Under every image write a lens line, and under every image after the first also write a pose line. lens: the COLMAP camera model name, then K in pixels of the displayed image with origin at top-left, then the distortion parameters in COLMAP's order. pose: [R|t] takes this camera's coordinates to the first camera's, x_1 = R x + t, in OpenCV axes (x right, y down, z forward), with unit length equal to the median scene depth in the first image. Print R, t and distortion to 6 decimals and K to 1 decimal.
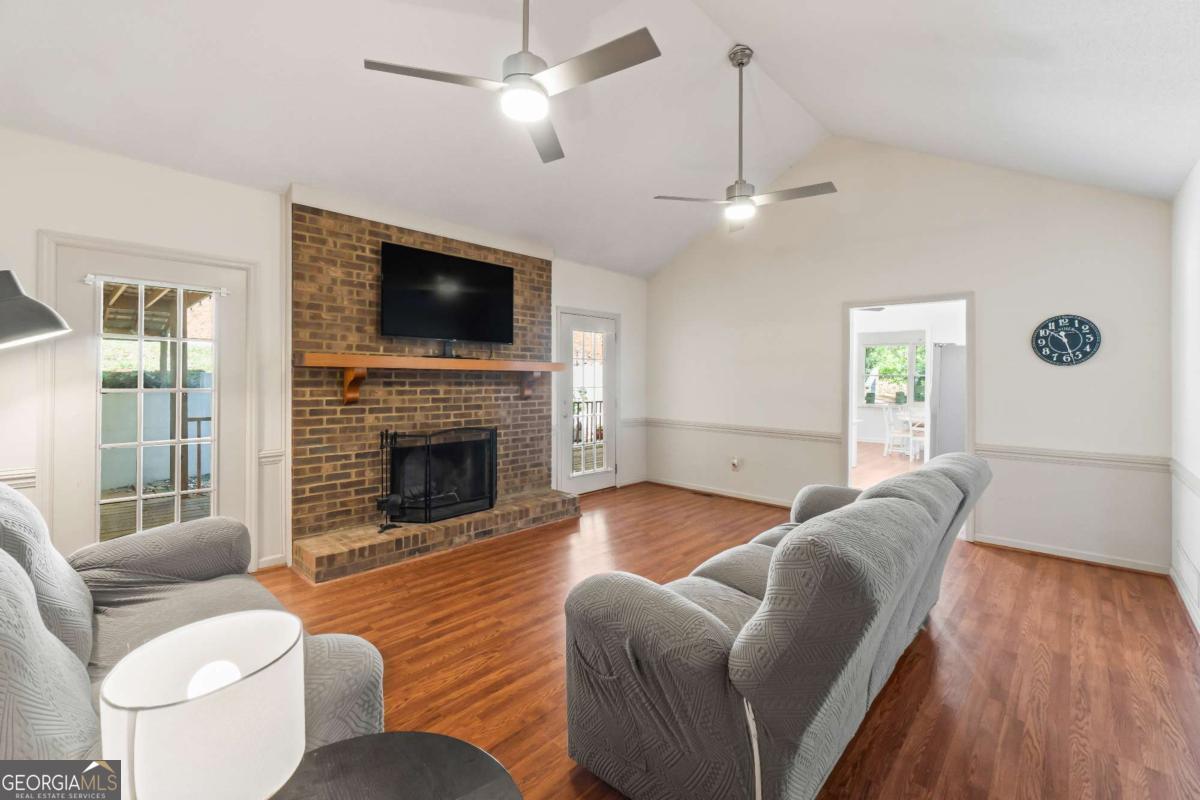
lens RADIAL K [[519.1, 0, 577.7], [0, 519.1, 380.4], [0, 0, 1]] dist [-0.004258, -0.000446]
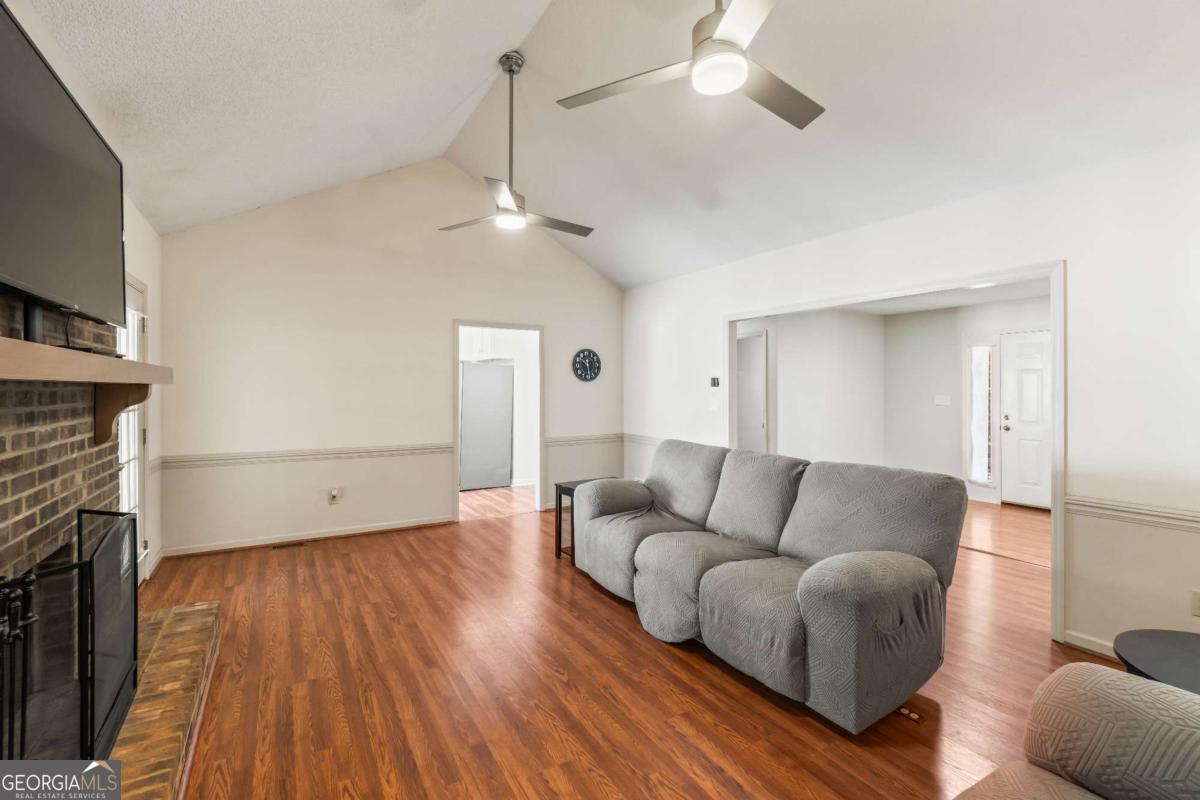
lens RADIAL K [[519.1, 0, 598.3], [0, 519.1, 388.3], [0, 0, 1]] dist [-0.004258, -0.000446]
pose [[0.253726, -0.005113, 0.967263, -0.538818], [0.006366, 0.999973, 0.003617, -0.012930], [-0.967255, 0.005240, 0.253752, 0.544425]]
